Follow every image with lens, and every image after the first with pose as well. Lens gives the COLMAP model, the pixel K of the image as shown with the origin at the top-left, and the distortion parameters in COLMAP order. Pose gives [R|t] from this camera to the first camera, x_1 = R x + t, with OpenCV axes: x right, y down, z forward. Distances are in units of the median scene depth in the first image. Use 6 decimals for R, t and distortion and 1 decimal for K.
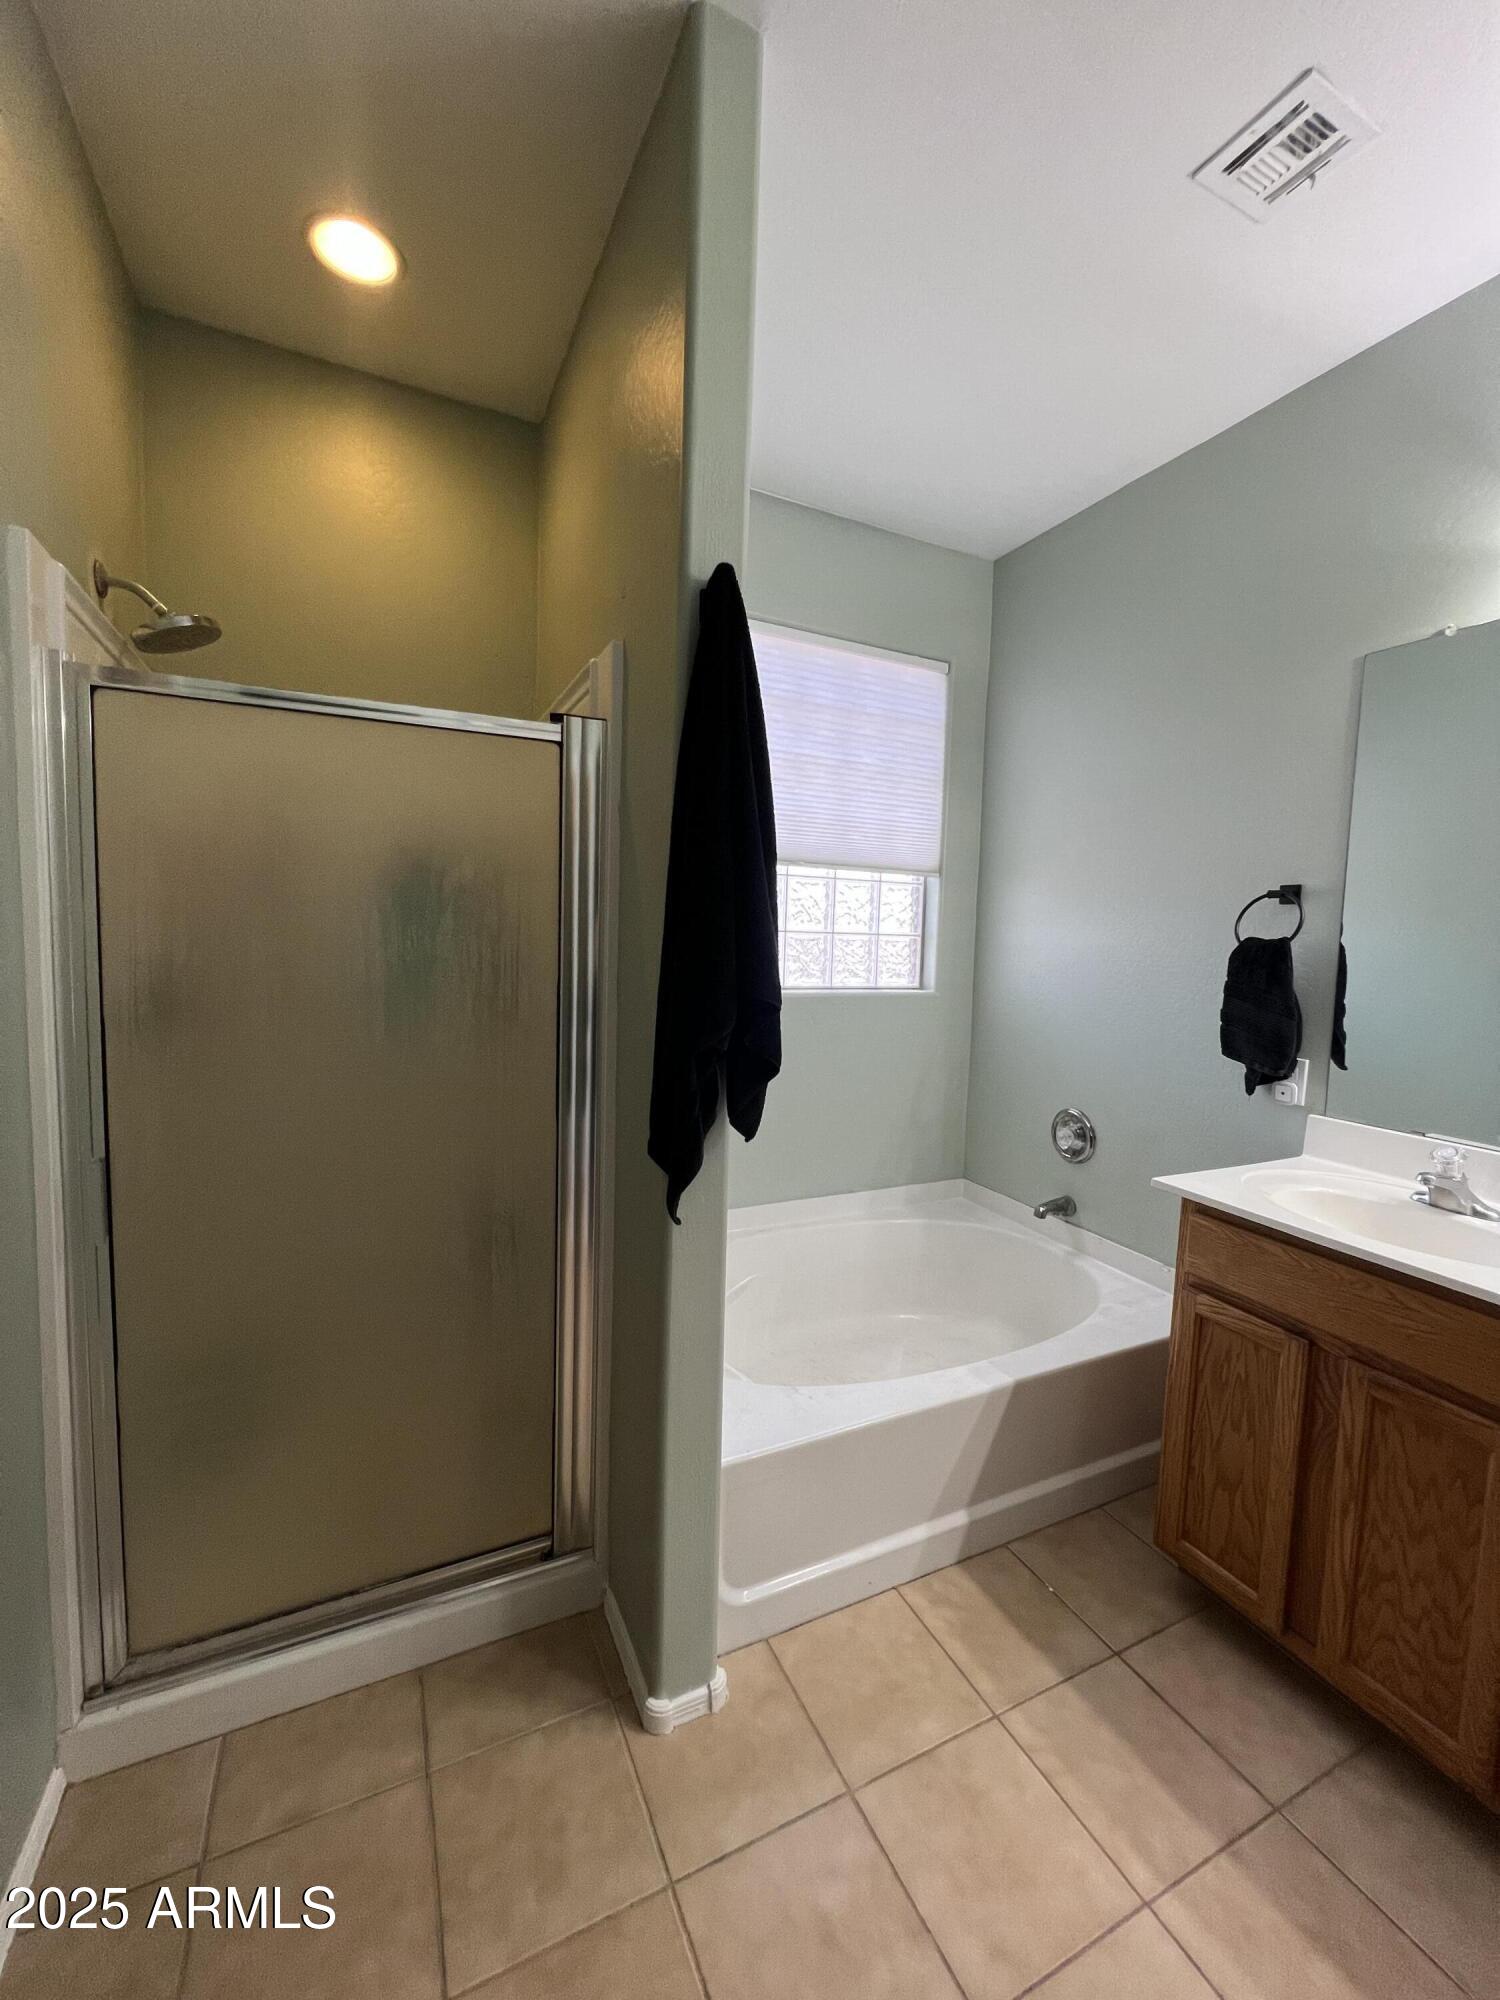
lens RADIAL K [[800.4, 0, 747.1], [0, 800.4, 998.6], [0, 0, 1]] dist [0.002929, 0.000421]
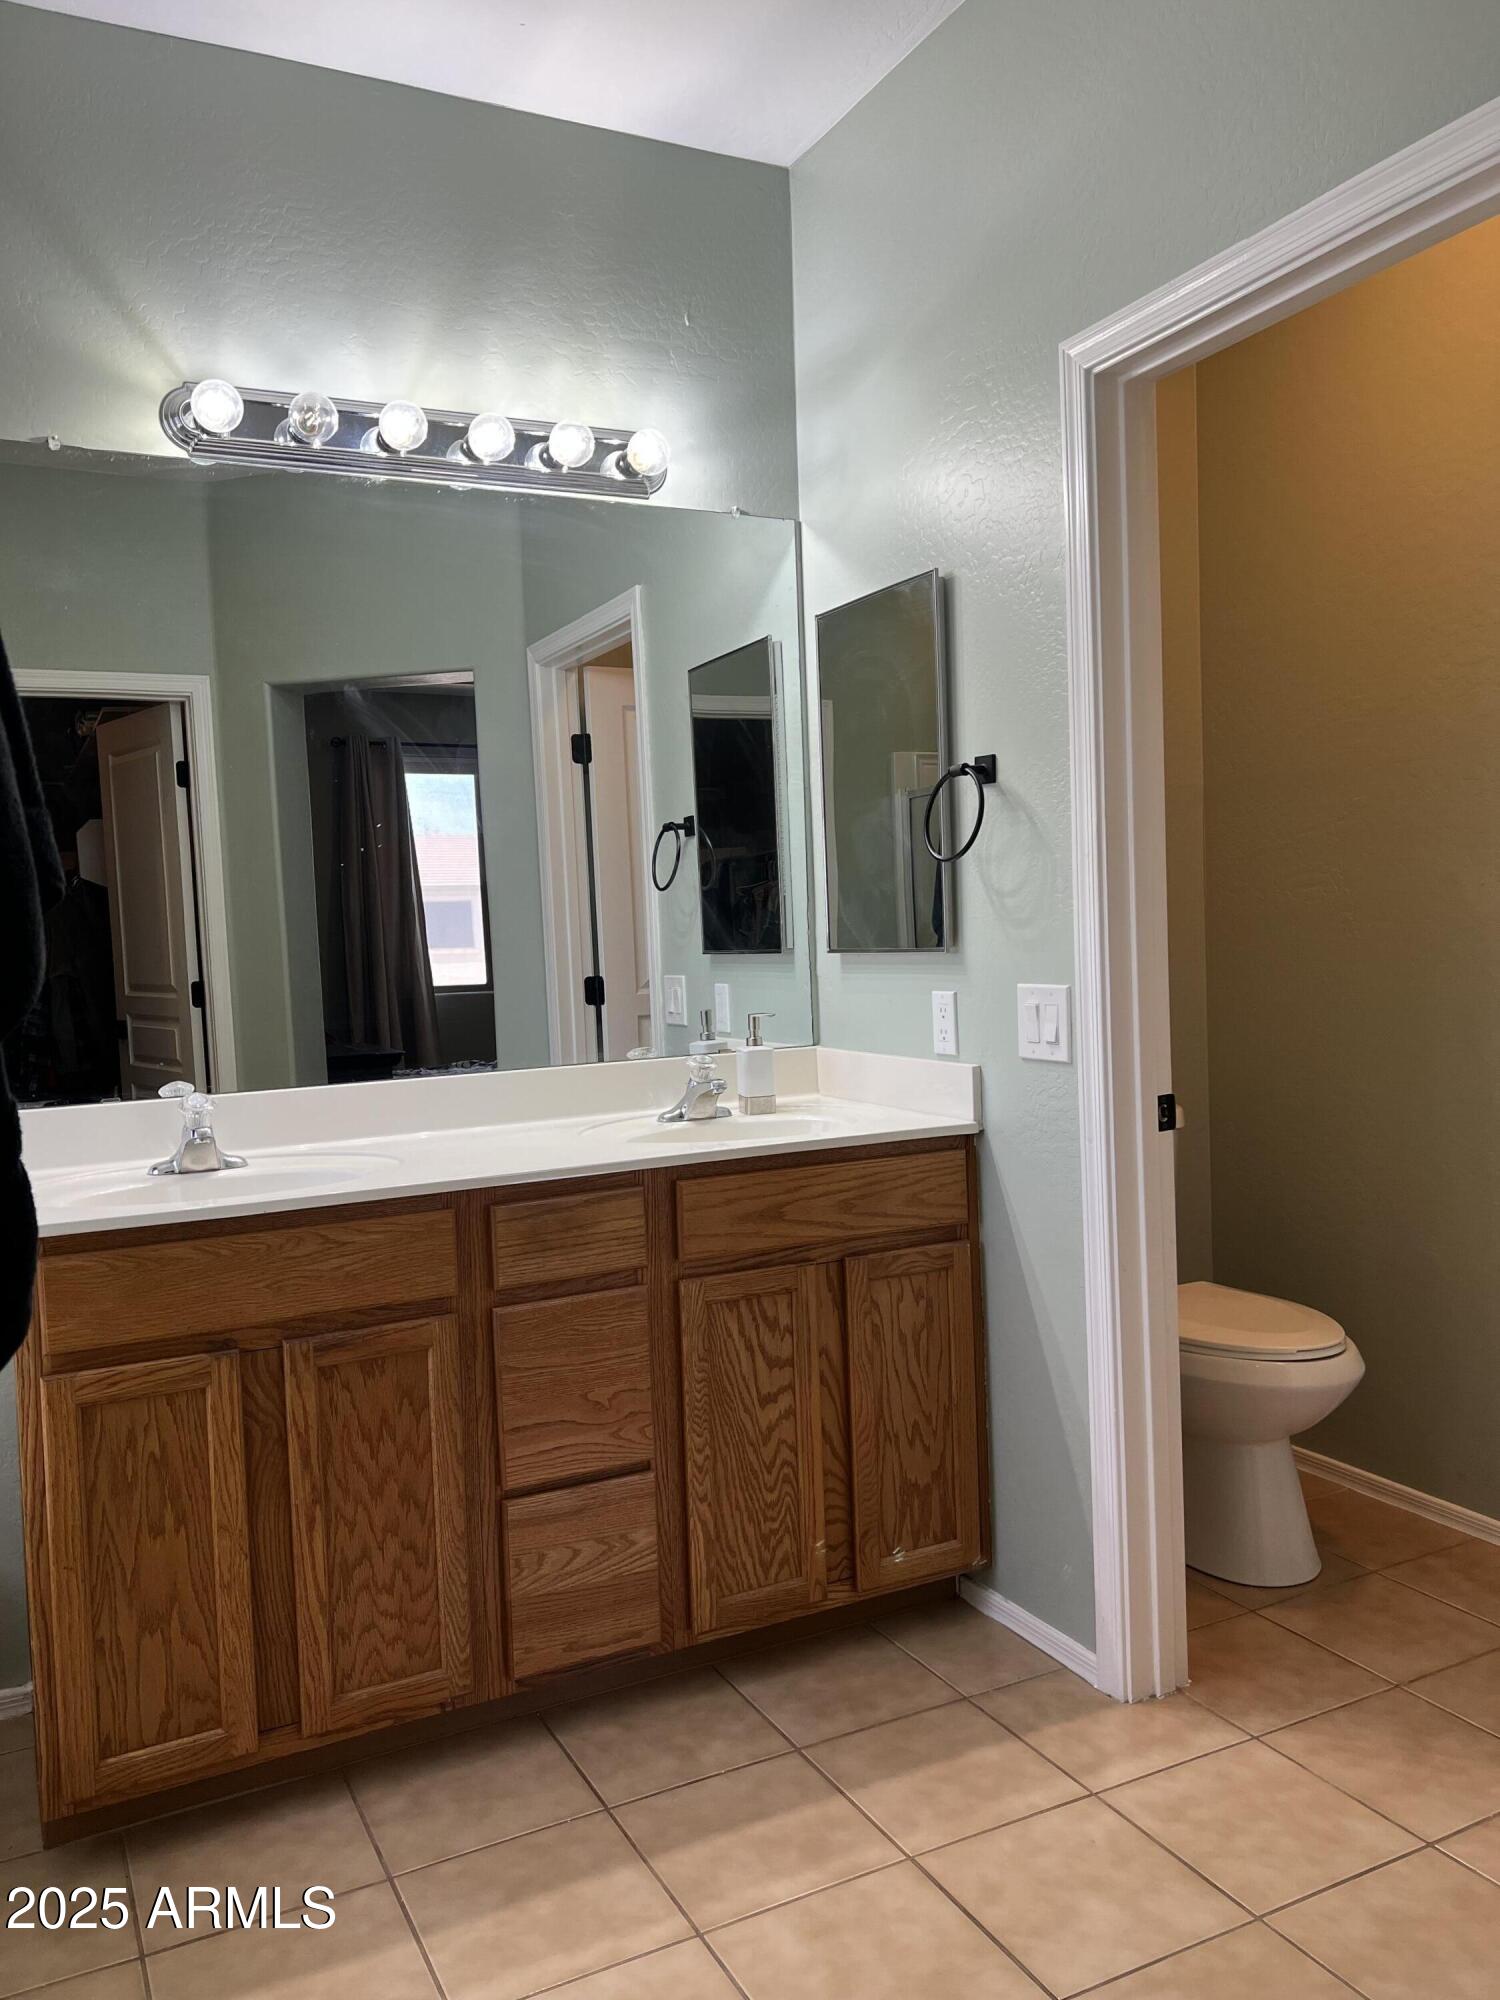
lens RADIAL K [[1508.0, 0, 748.1], [0, 1508.0, 1003.6], [0, 0, 1]] dist [0.000486, 0.000112]
pose [[-0.032053, -0.070473, 0.996999, -0.790757], [0.118572, 0.990199, 0.073804, 0.054693], [-0.992428, 0.120581, -0.023382, 0.546694]]
